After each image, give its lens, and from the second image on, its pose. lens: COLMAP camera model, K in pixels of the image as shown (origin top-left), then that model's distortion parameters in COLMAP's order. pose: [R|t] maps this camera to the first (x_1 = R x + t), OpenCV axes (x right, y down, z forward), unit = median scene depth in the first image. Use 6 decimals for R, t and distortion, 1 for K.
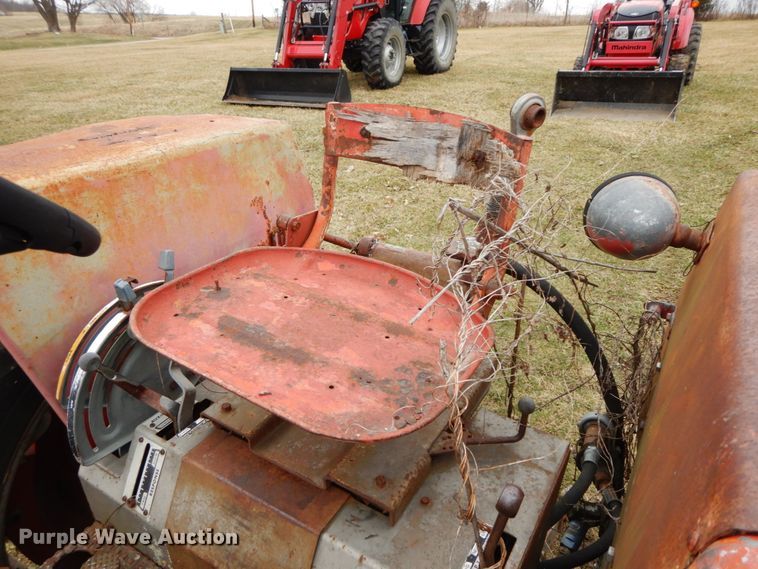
lens RADIAL K [[540.7, 0, 375.6], [0, 540.7, 283.8], [0, 0, 1]] dist [0.017714, -0.014393]
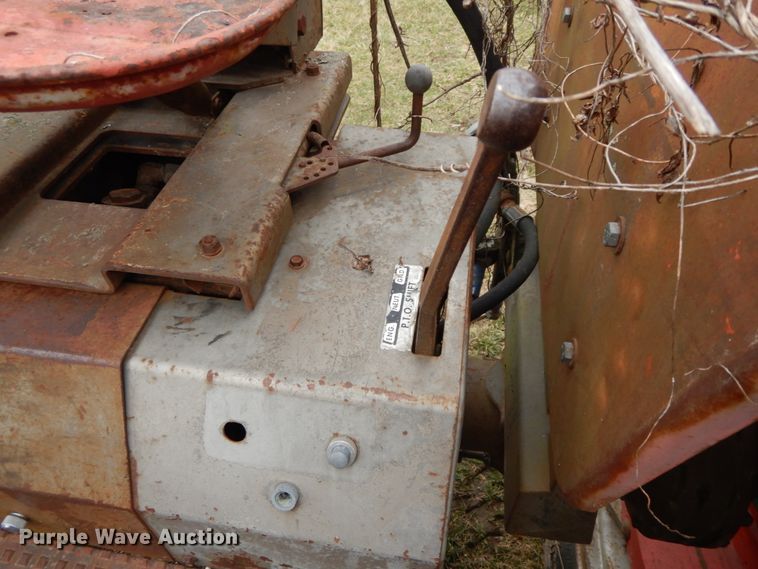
lens RADIAL K [[540.7, 0, 380.8], [0, 540.7, 283.2], [0, 0, 1]] dist [0.017714, -0.014393]
pose [[0.924892, -0.276885, 0.260596, 0.015432], [0.183044, 0.924949, 0.333113, 0.245879], [-0.333272, -0.260393, 0.906160, 0.430304]]
